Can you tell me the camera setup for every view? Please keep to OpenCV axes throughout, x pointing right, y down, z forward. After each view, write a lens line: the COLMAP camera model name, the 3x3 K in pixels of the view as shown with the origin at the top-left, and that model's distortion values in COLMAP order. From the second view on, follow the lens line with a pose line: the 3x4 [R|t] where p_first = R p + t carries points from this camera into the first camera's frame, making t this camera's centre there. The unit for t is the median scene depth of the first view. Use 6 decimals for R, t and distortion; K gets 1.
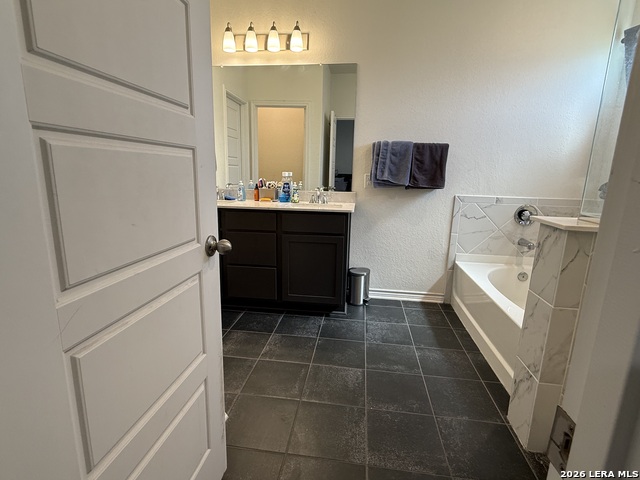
lens RADIAL K [[329.1, 0, 318.8], [0, 329.1, 241.7], [0, 0, 1]] dist [-0.002401, 0.001301]
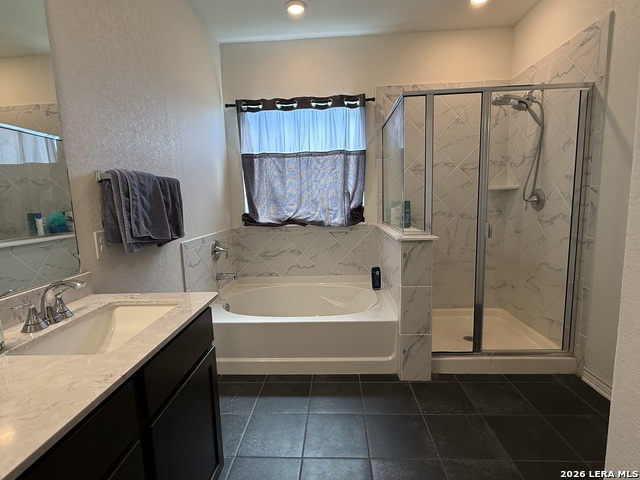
lens RADIAL K [[329.1, 0, 318.8], [0, 329.1, 241.7], [0, 0, 1]] dist [-0.002401, 0.001301]
pose [[-0.087357, -0.153718, 0.984246, -0.397975], [0.236828, 0.956491, 0.170403, -0.205575], [-0.967616, 0.247983, -0.047152, 0.732925]]
